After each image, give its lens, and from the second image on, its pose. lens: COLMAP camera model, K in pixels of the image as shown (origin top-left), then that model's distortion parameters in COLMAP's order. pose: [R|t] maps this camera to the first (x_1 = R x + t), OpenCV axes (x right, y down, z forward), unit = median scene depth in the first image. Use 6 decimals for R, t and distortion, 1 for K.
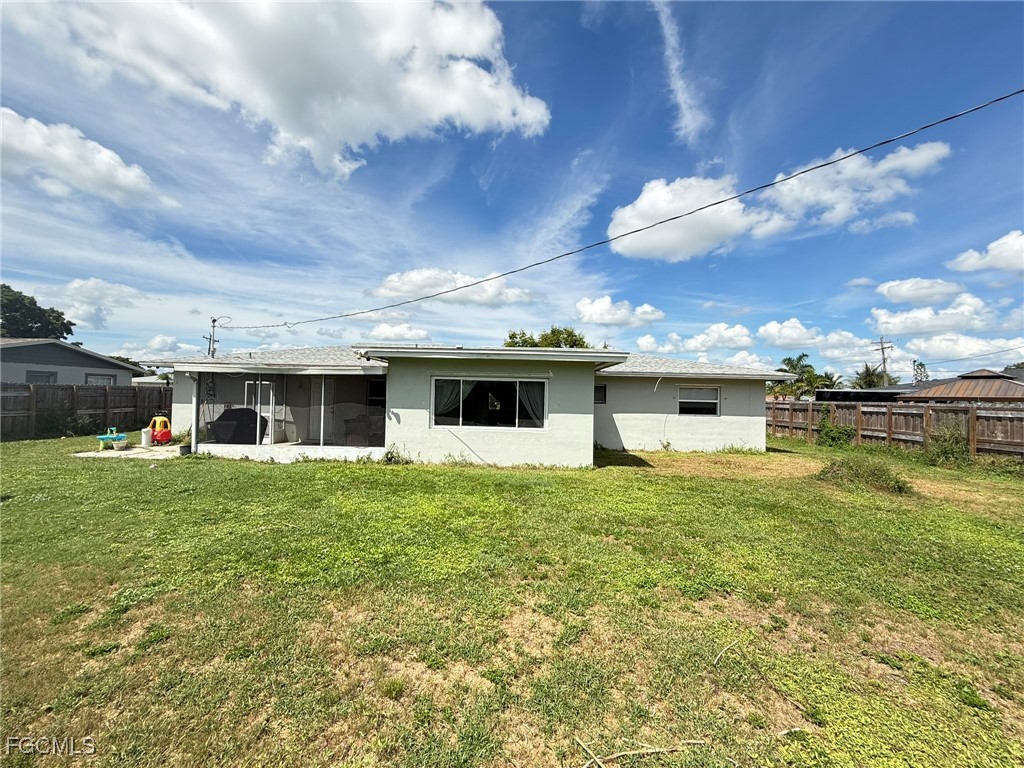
lens RADIAL K [[397.7, 0, 512.0], [0, 397.7, 384.0], [0, 0, 1]] dist [-0.000739, -0.000018]
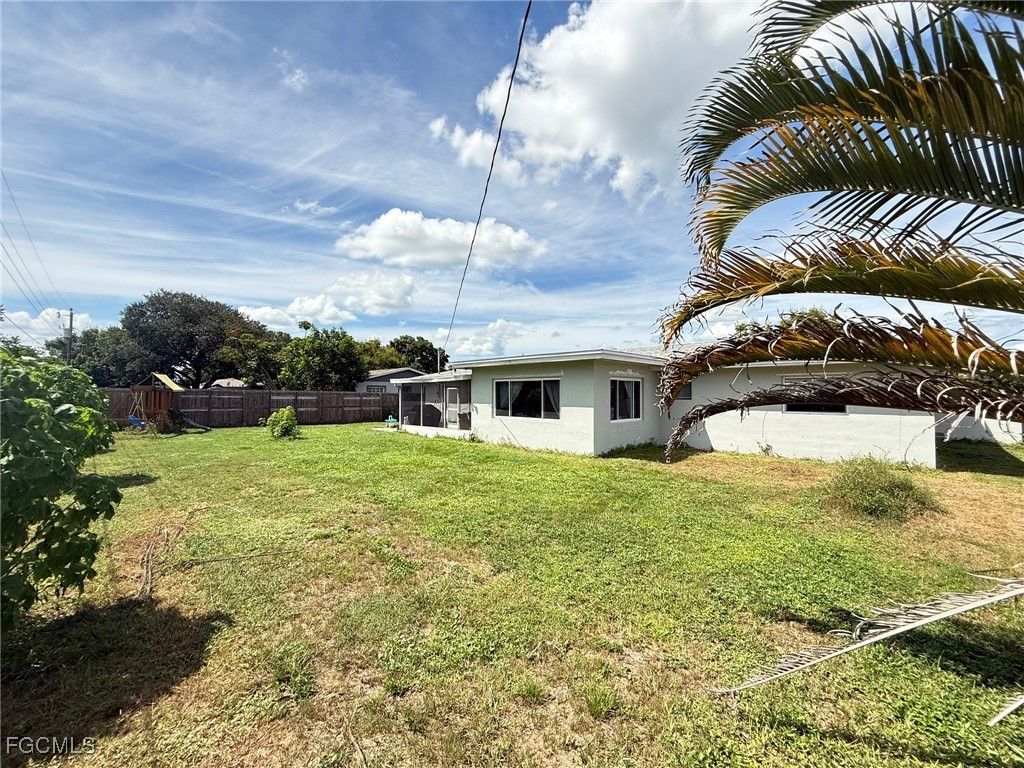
lens RADIAL K [[406.3, 0, 512.0], [0, 406.3, 384.0], [0, 0, 1]] dist [-0.000718, 0.000041]
pose [[0.734426, -0.039405, -0.677543, 0.782965], [0.030719, 0.999220, -0.024816, 0.032288], [0.677993, -0.002588, 0.735064, 0.023518]]
